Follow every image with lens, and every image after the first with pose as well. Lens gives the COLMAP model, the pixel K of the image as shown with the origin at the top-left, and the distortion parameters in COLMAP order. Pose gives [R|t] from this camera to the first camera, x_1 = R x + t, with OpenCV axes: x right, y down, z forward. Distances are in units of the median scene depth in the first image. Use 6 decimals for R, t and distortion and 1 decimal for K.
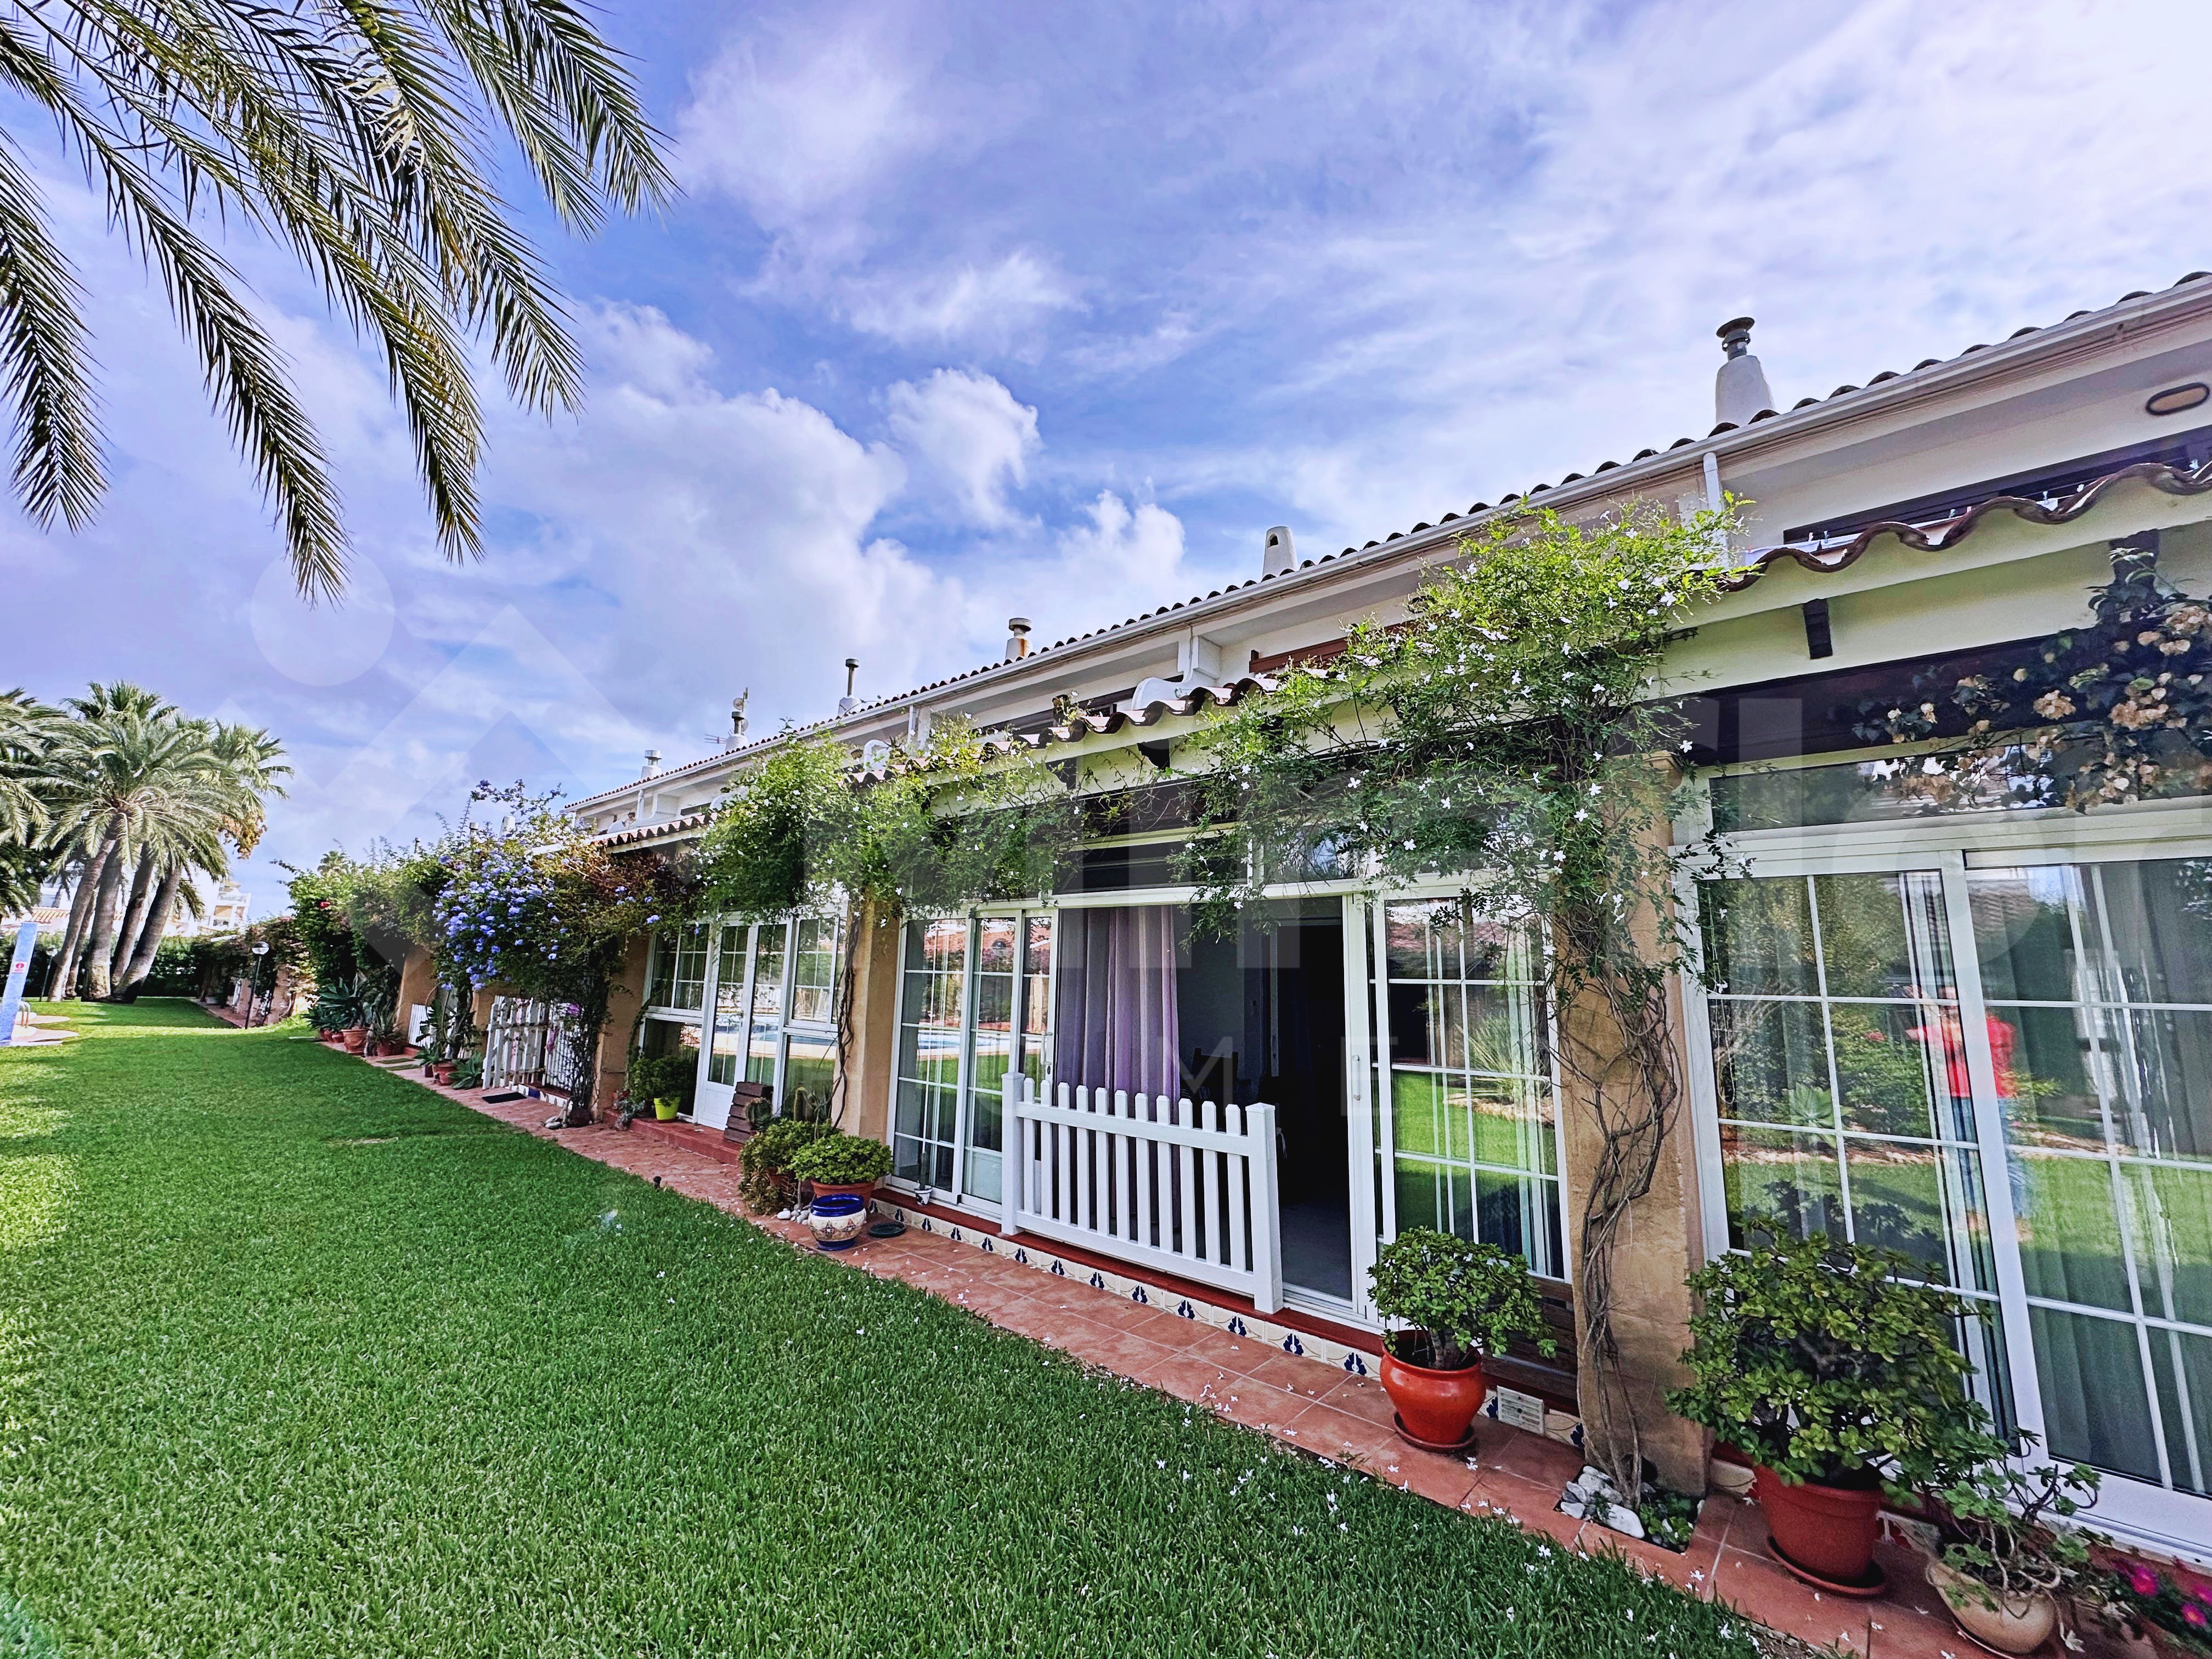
lens RADIAL K [[884.4, 0, 1108.4], [0, 884.4, 824.3], [0, 0, 1]] dist [-0.002606, 0.000320]
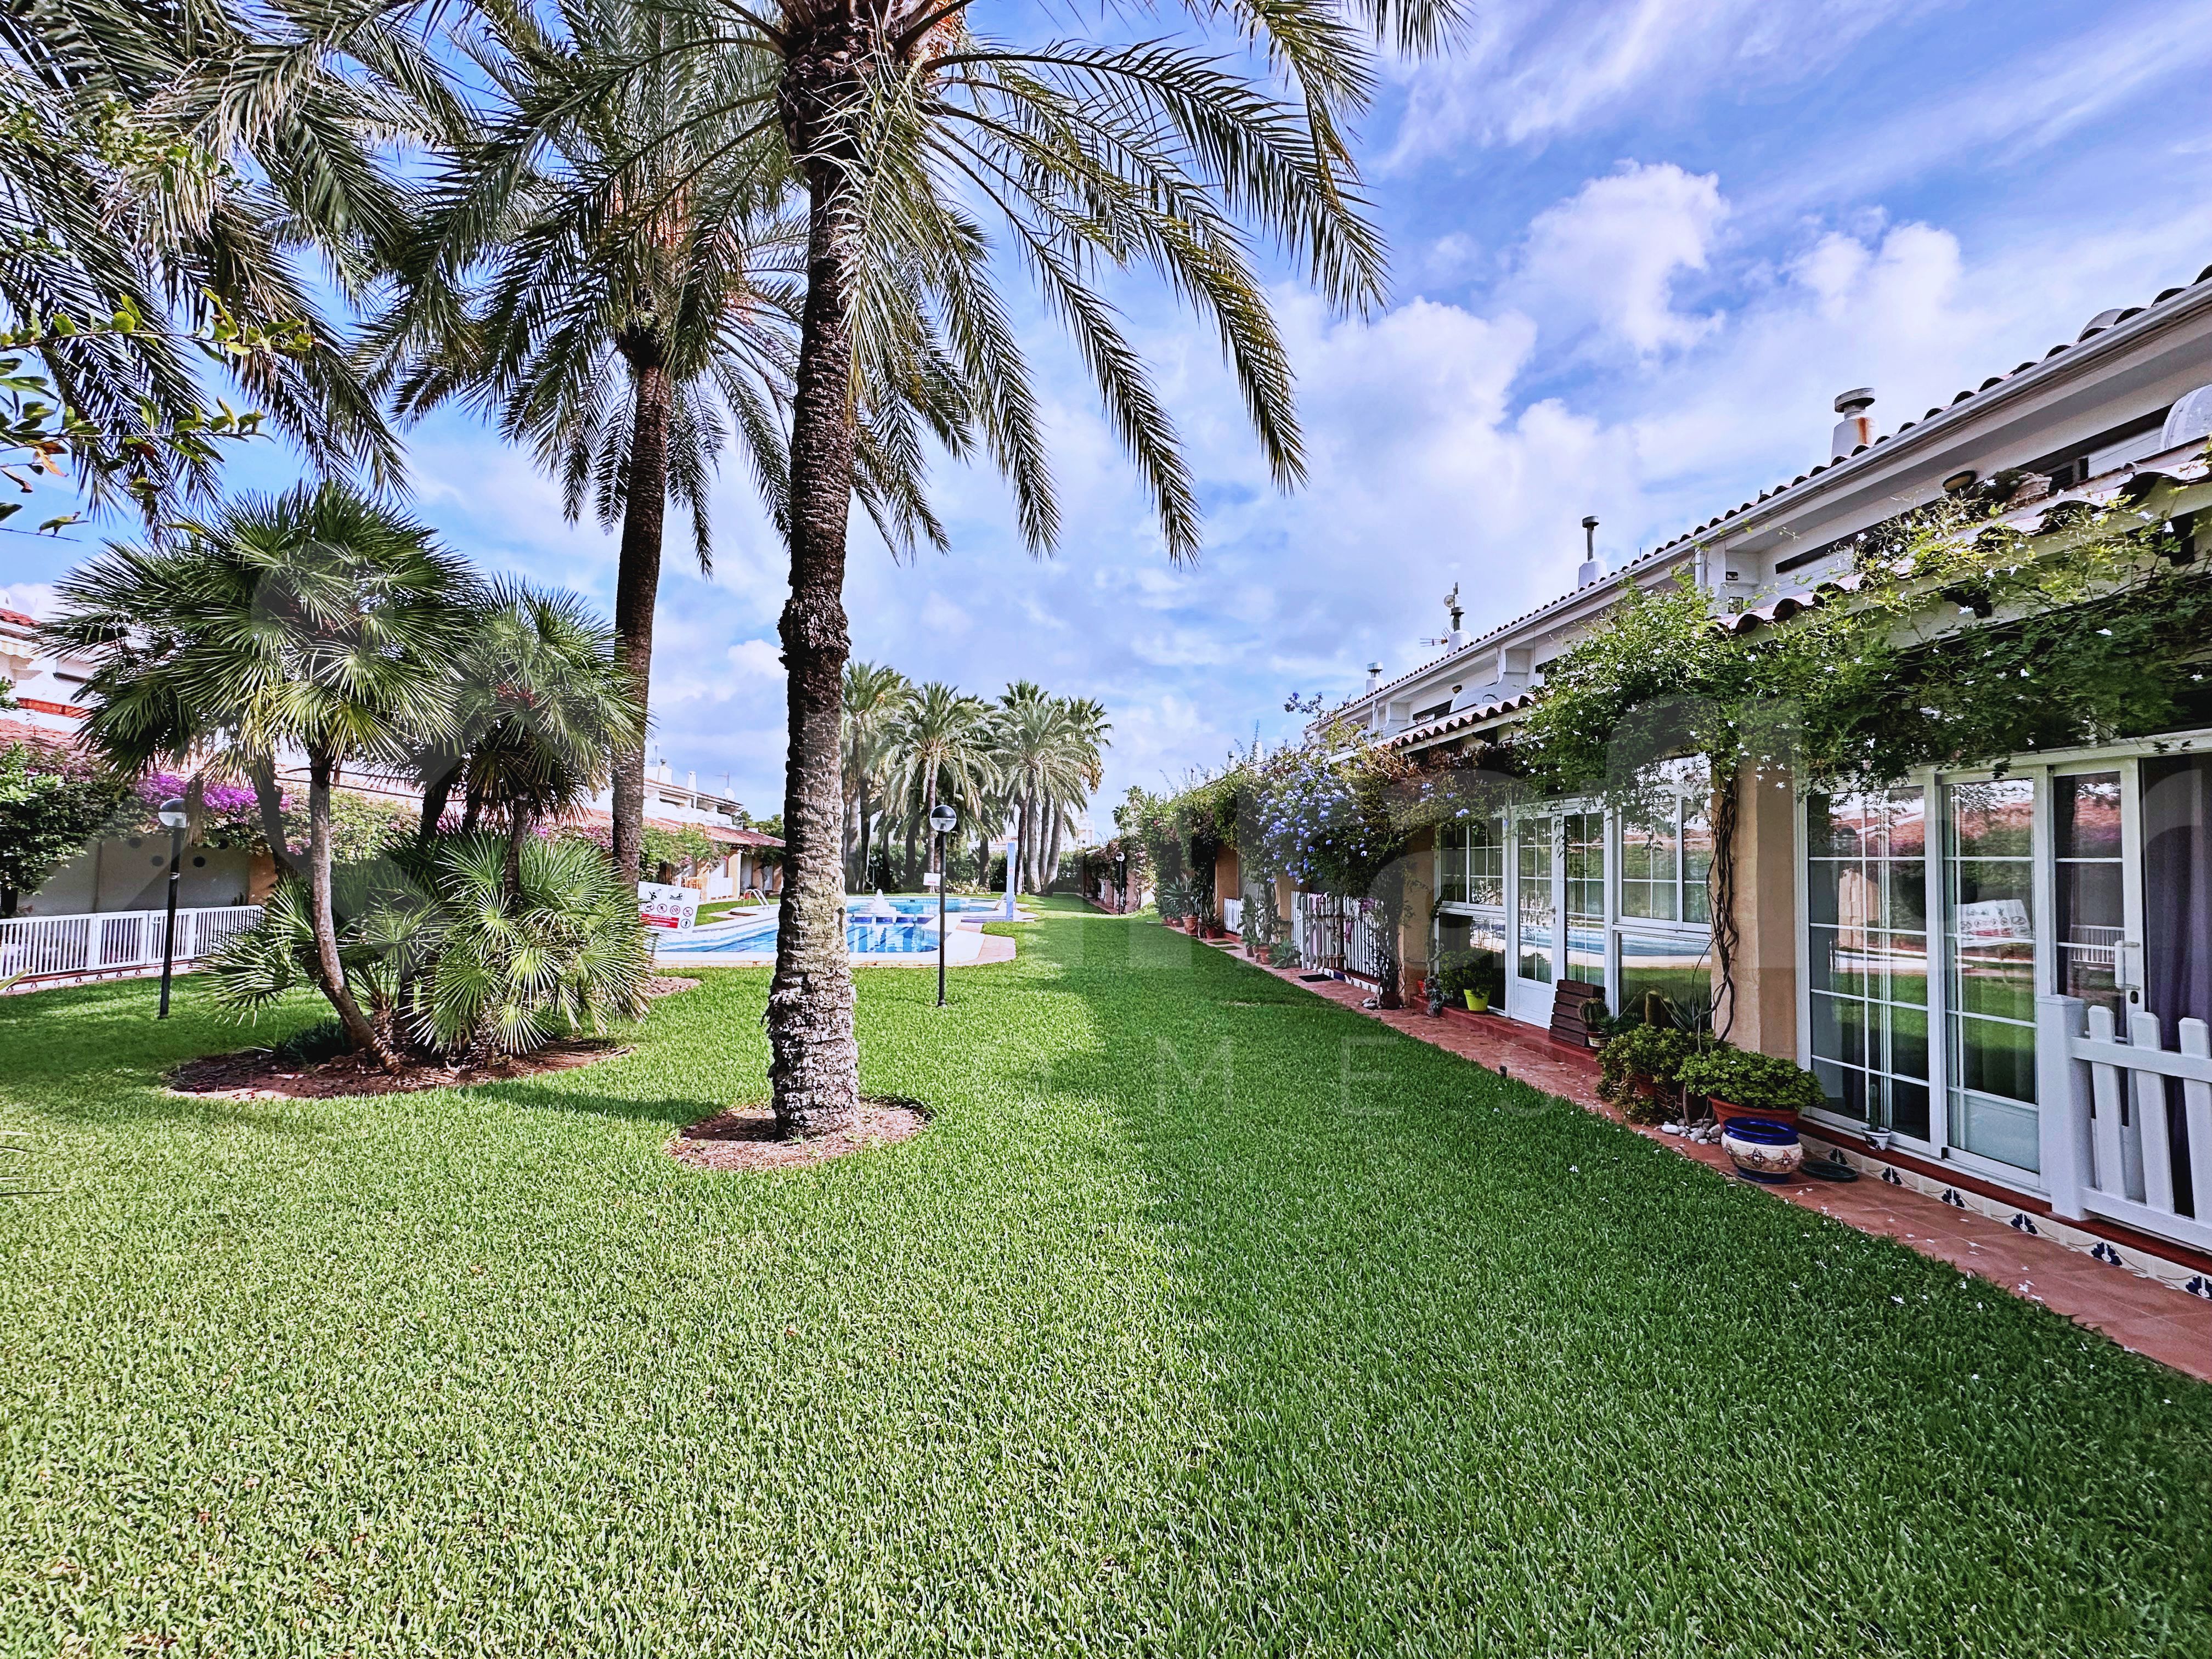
lens RADIAL K [[884.4, 0, 1100.7], [0, 884.4, 825.1], [0, 0, 1]] dist [-0.002606, 0.000320]
pose [[0.725419, -0.043386, -0.686939, -0.117297], [0.118408, 0.990999, 0.062450, 0.008297], [0.678047, -0.126641, 0.724027, -0.003417]]
